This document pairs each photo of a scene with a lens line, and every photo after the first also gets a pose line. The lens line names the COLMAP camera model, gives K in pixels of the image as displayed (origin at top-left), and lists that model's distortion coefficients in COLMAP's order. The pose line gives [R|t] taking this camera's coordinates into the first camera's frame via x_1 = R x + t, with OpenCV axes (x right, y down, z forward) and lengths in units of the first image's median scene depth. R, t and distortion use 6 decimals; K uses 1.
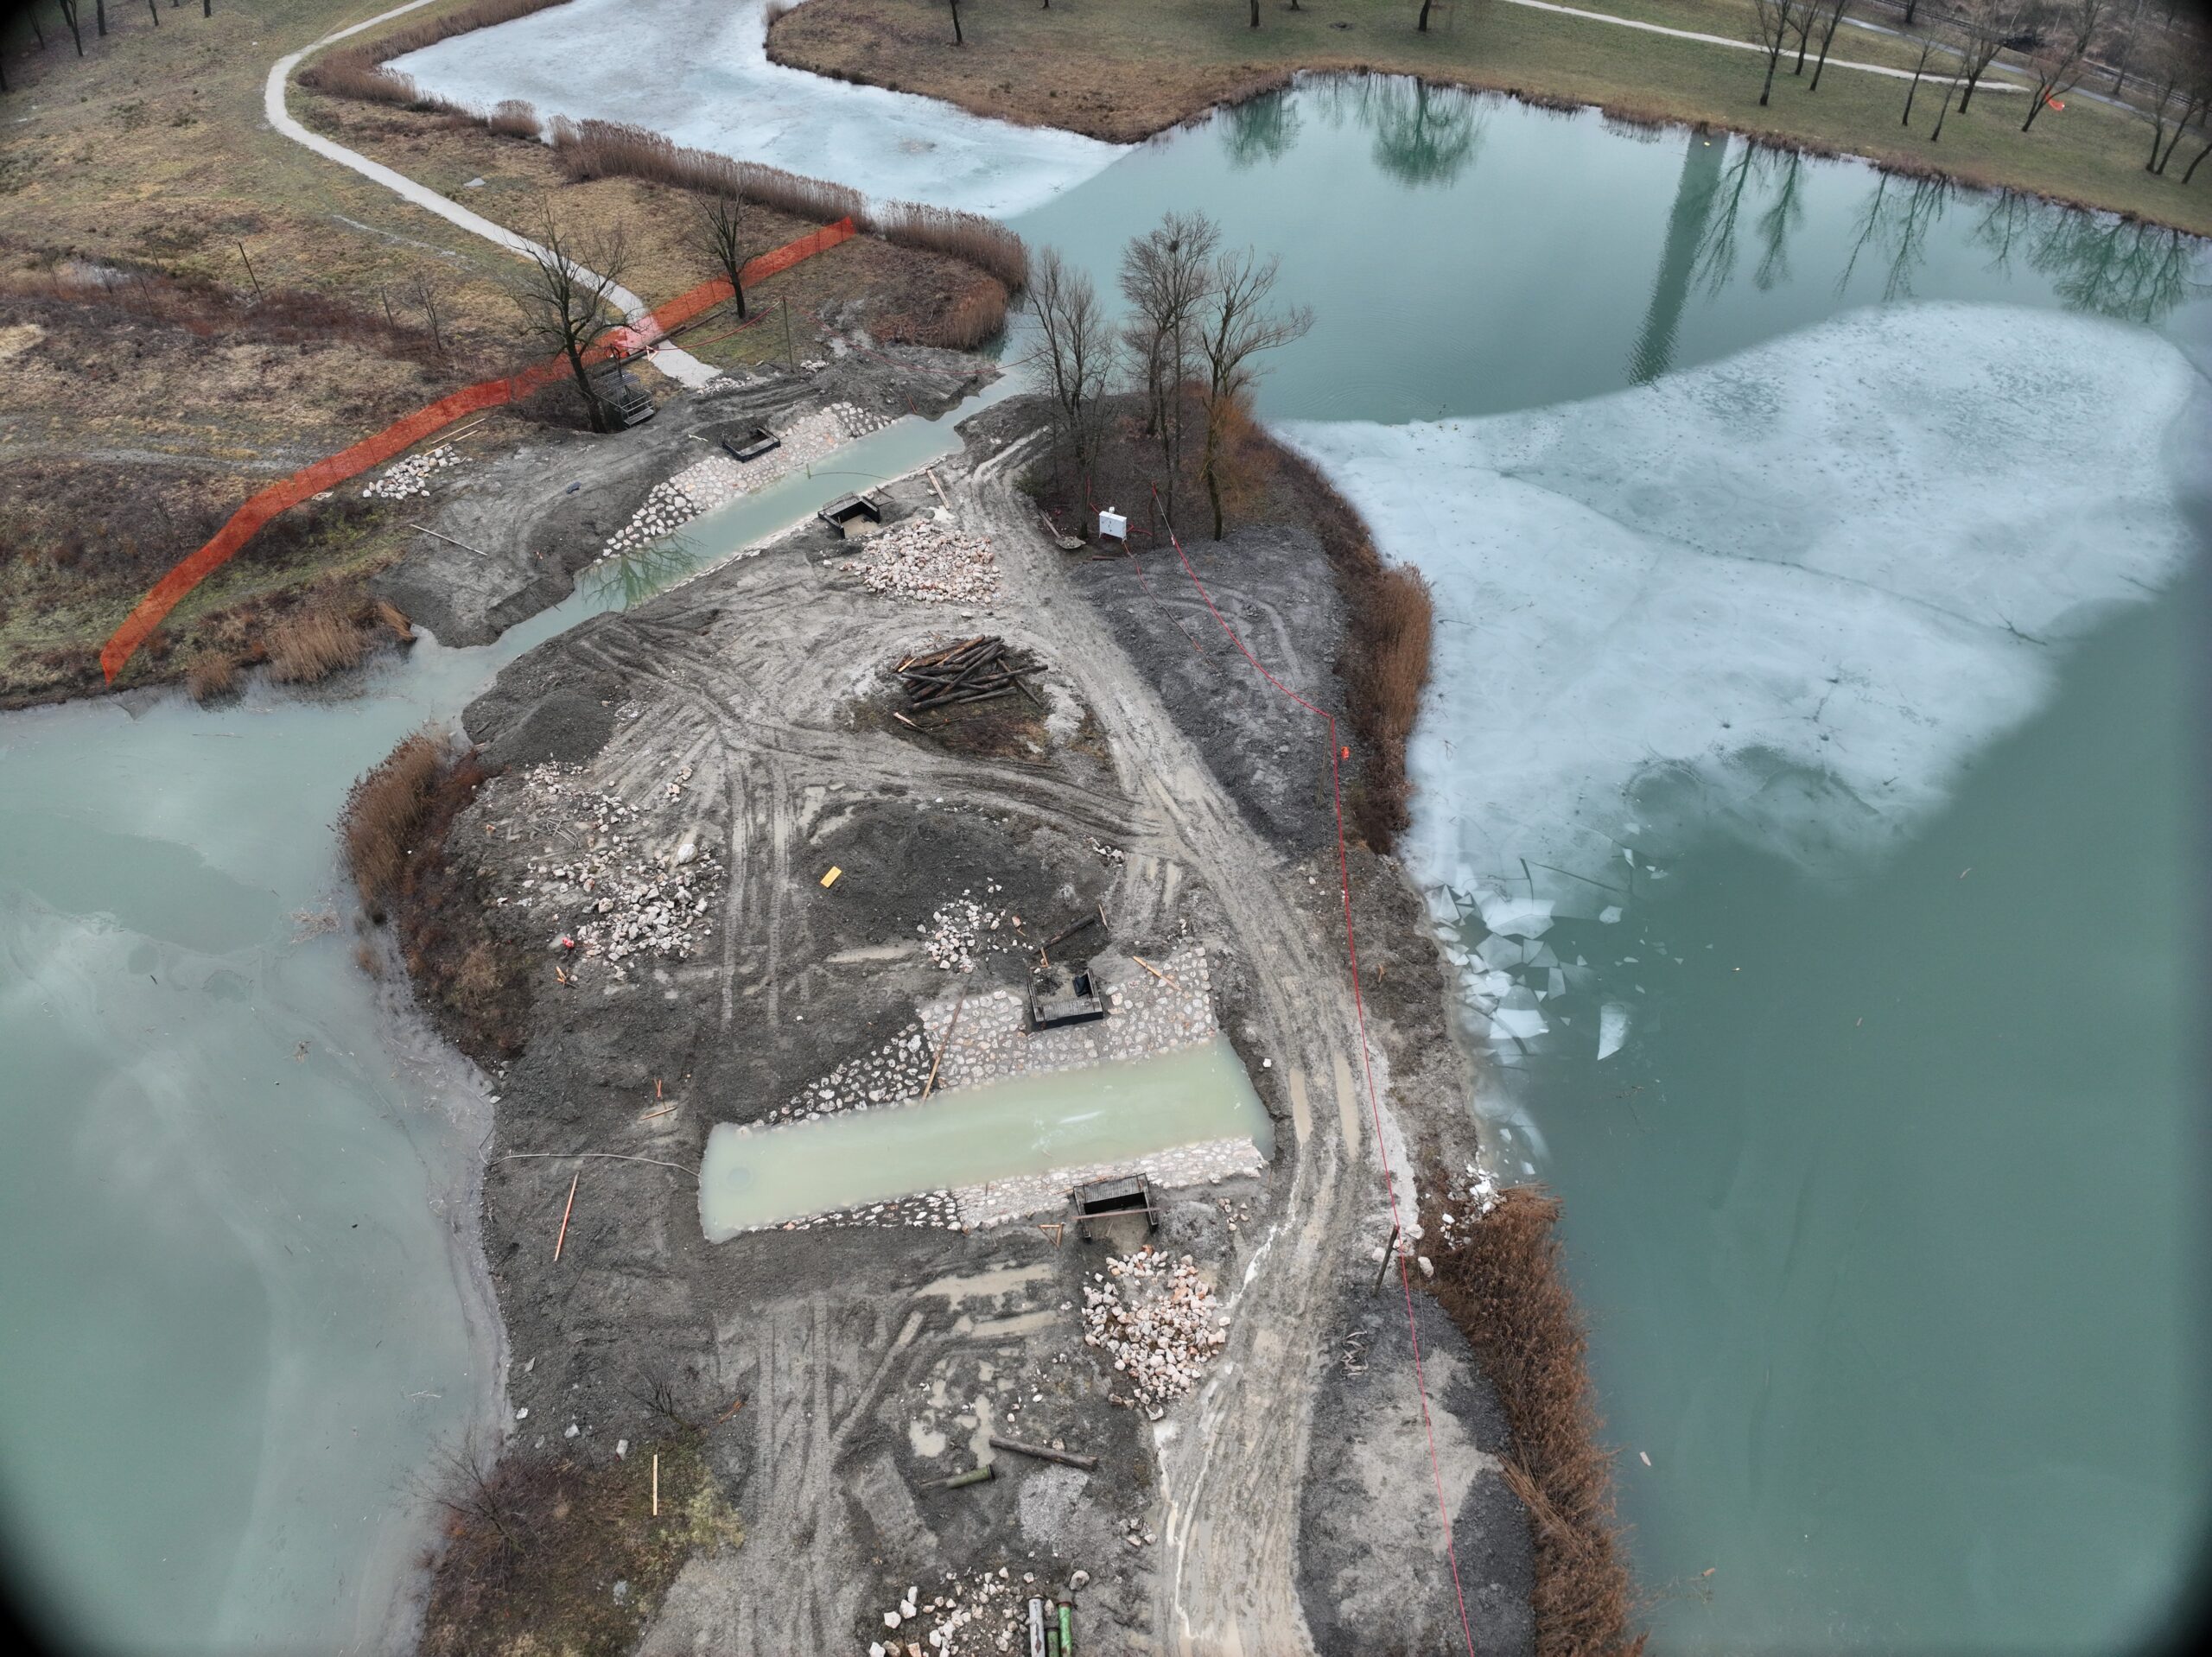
lens RADIAL K [[1552.0, 0, 1111.6], [0, 1552.0, 817.0], [0, 0, 1]] dist [-0.093260, -0.029098]
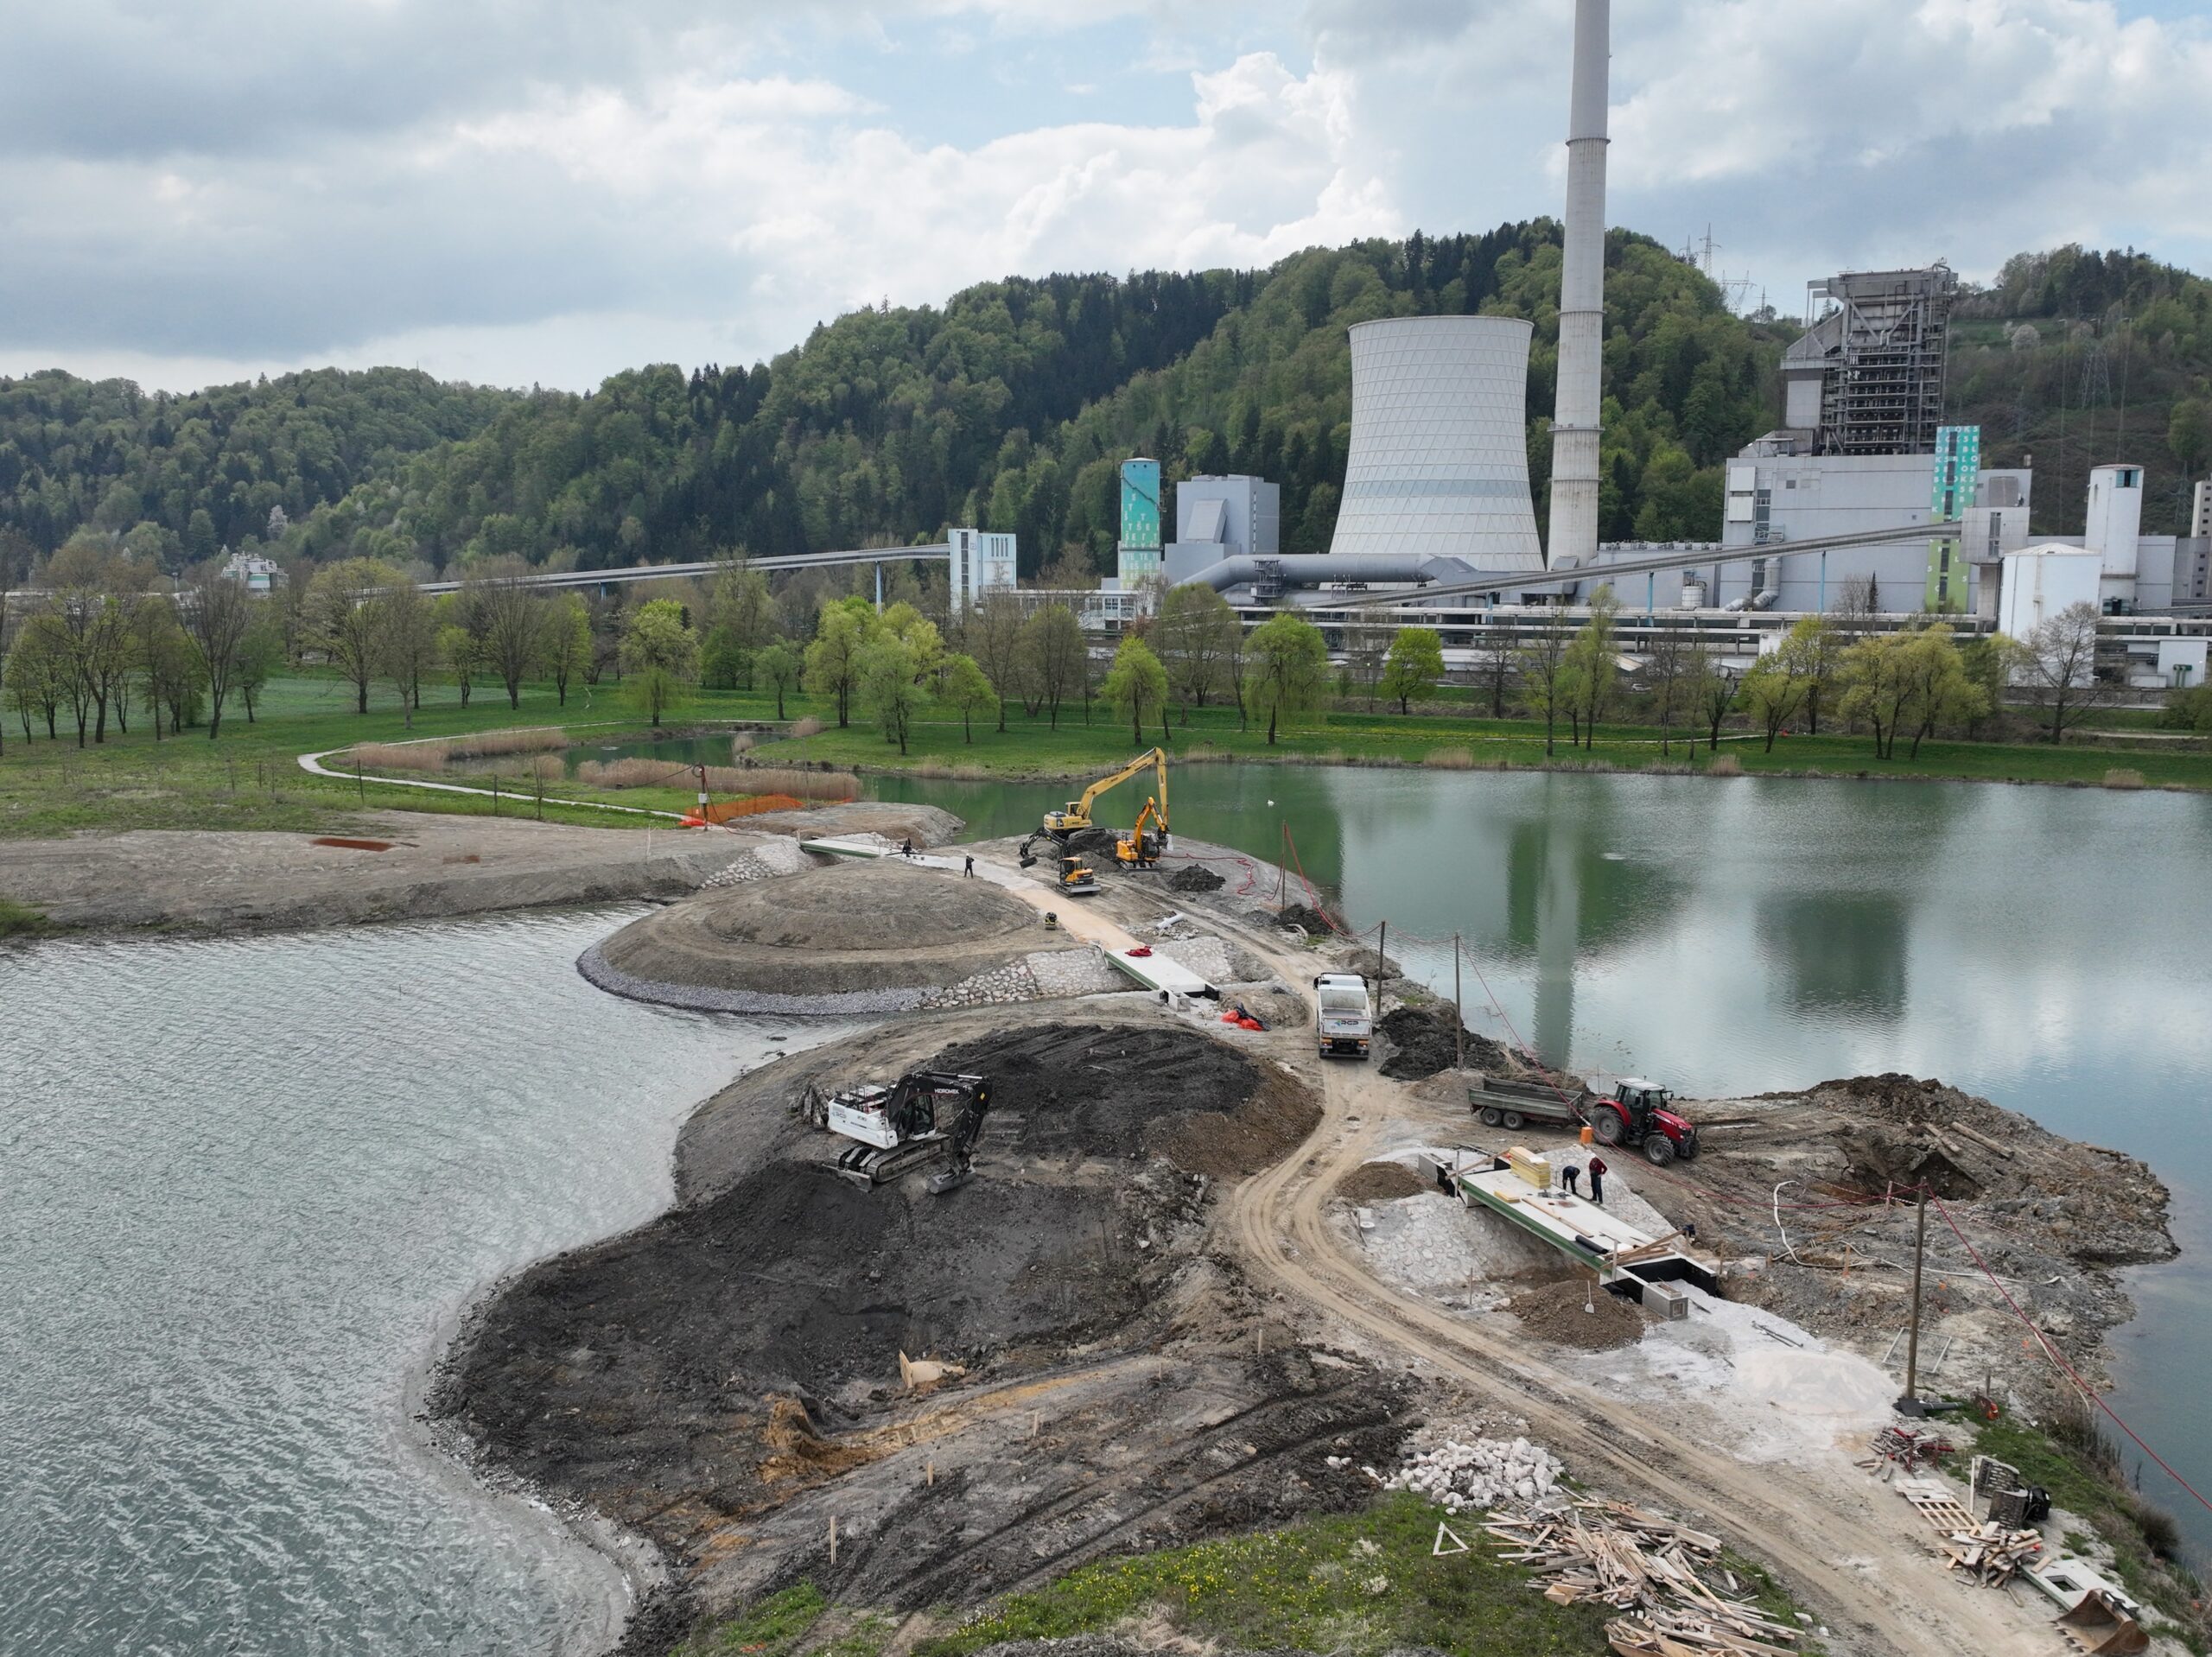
lens RADIAL K [[1827.3, 0, 1108.6], [0, 1827.3, 832.9], [0, 0, 1]] dist [0.007425, -0.000245]
pose [[0.993817, -0.027437, 0.107586, -0.221300], [0.086613, 0.797840, -0.596615, 1.019633], [-0.069467, 0.602245, 0.795283, -0.369137]]
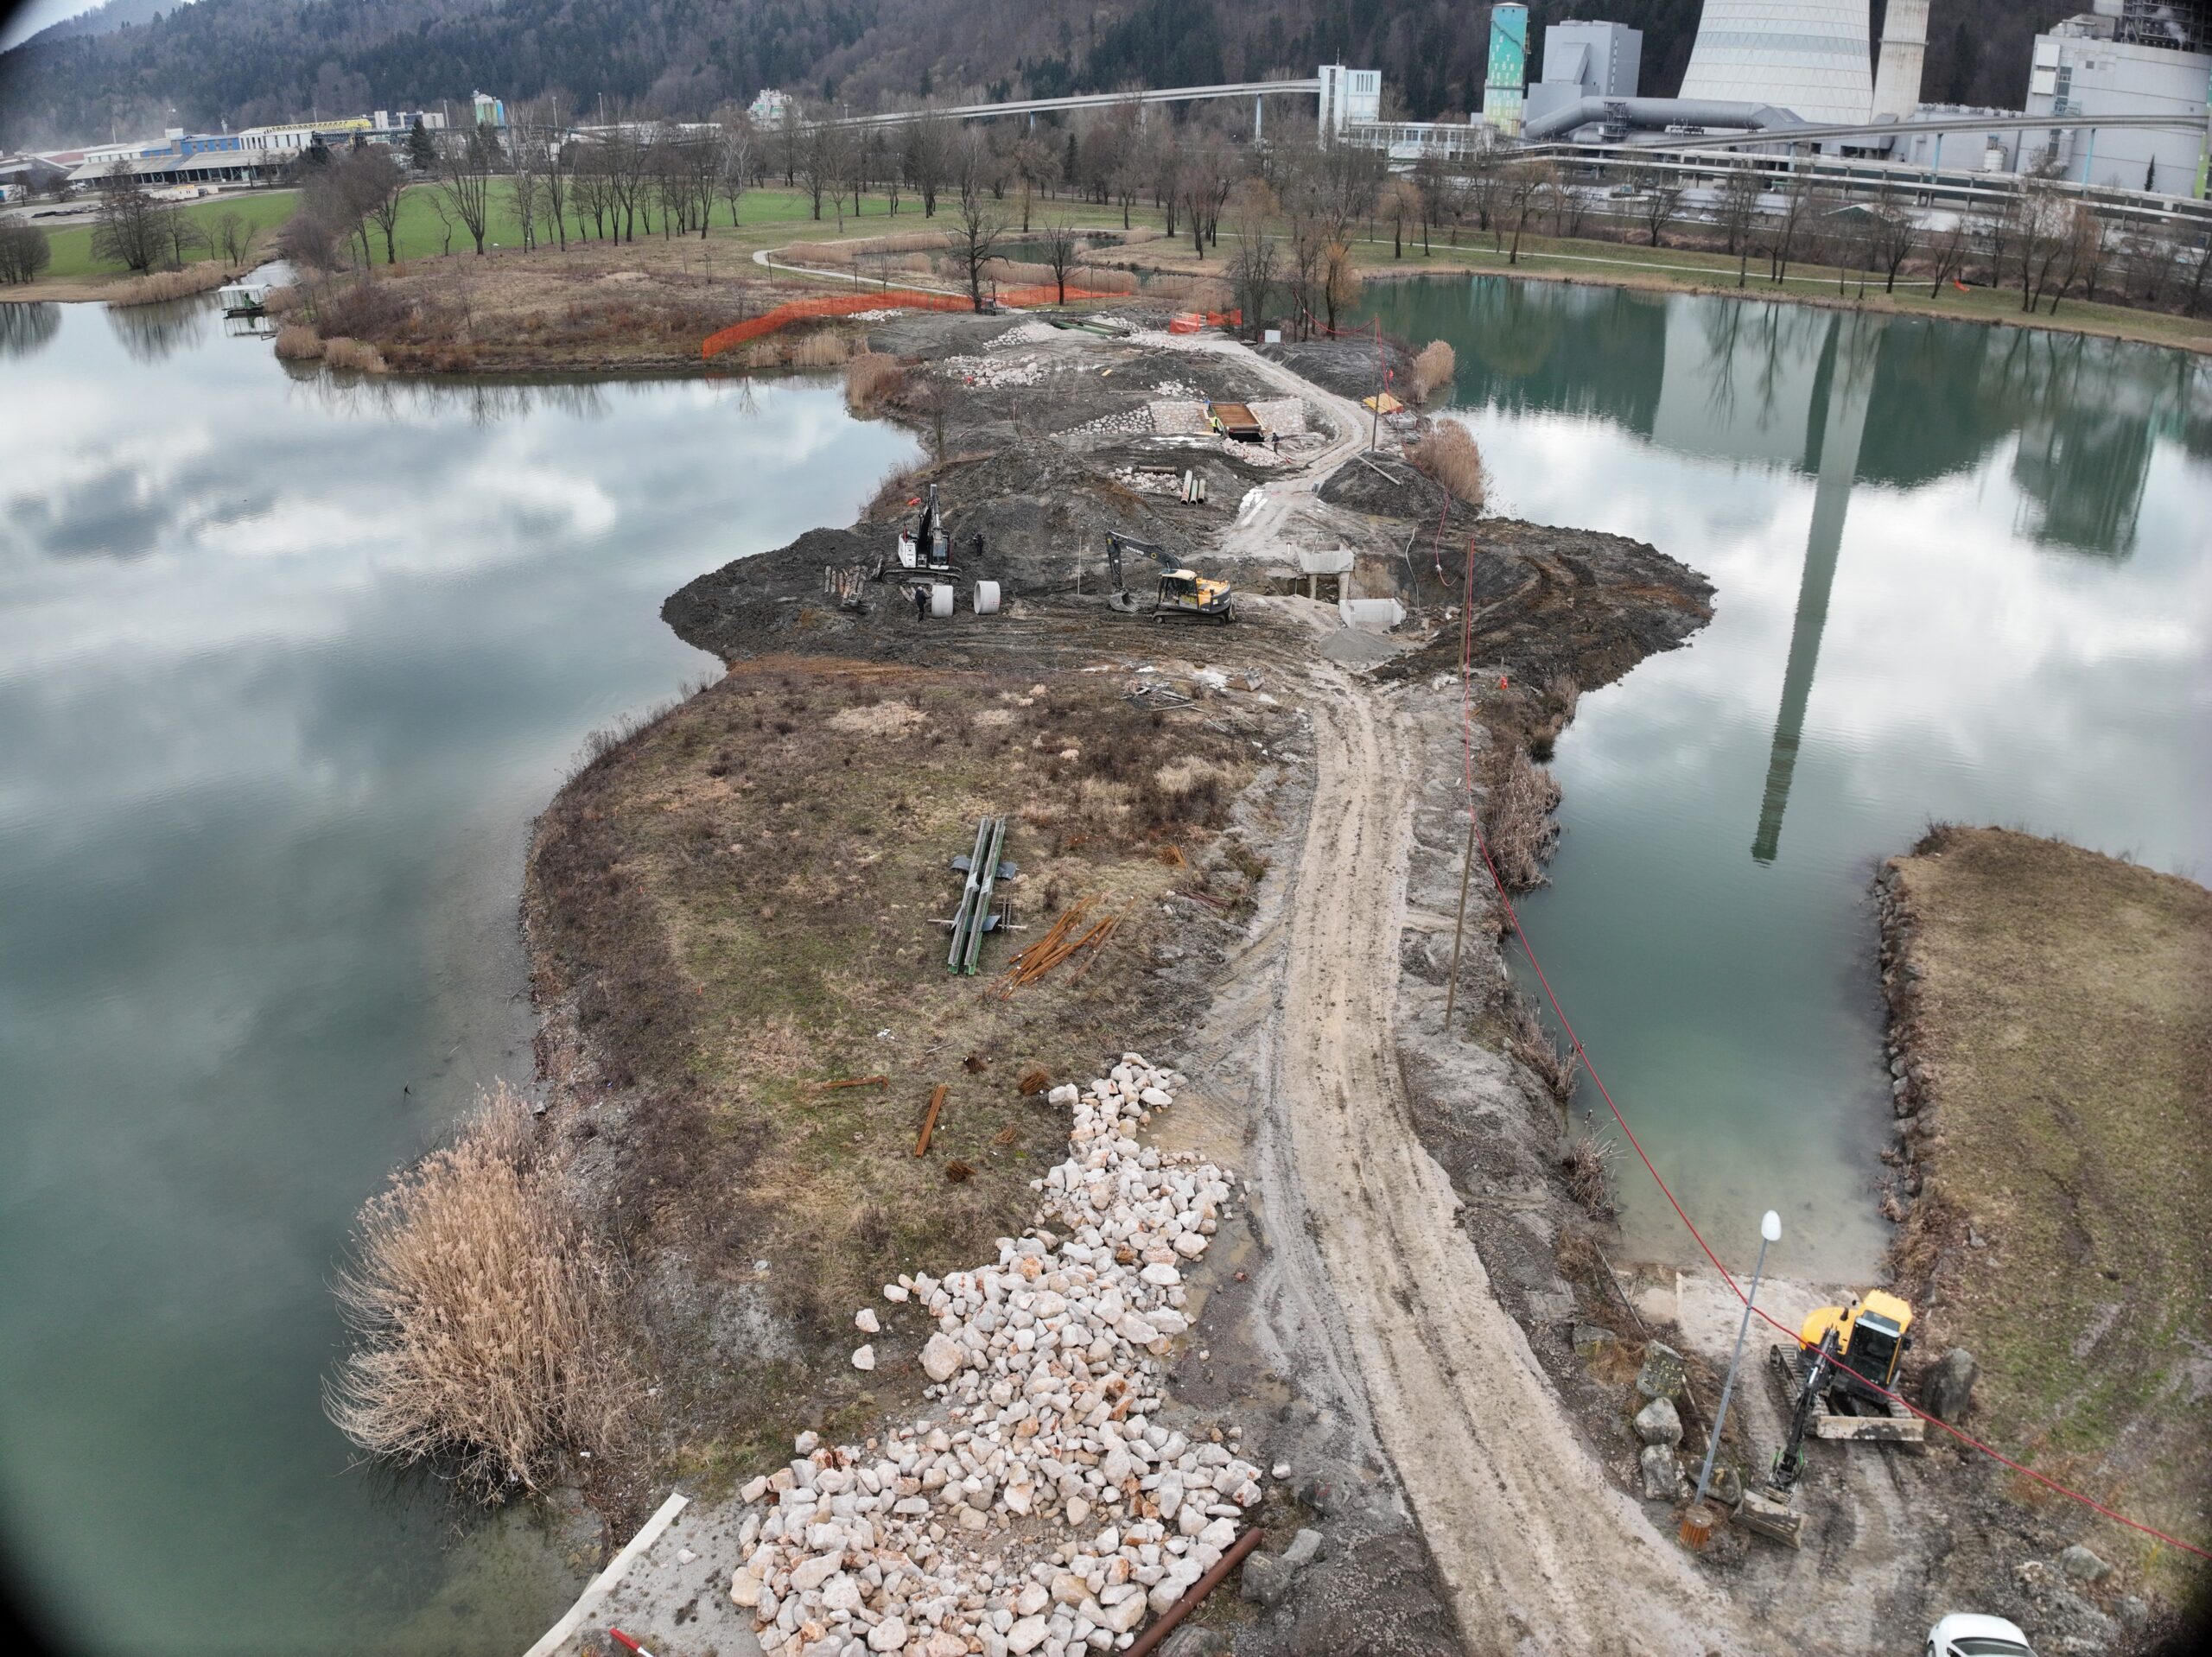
lens RADIAL K [[1552.0, 0, 1111.6], [0, 1552.0, 817.0], [0, 0, 1]] dist [-0.093260, -0.029098]
pose [[0.989232, 0.053642, -0.136168, 0.118408], [-0.096767, 0.937745, -0.333572, 1.249083], [0.109797, 0.343156, 0.932839, -0.608474]]
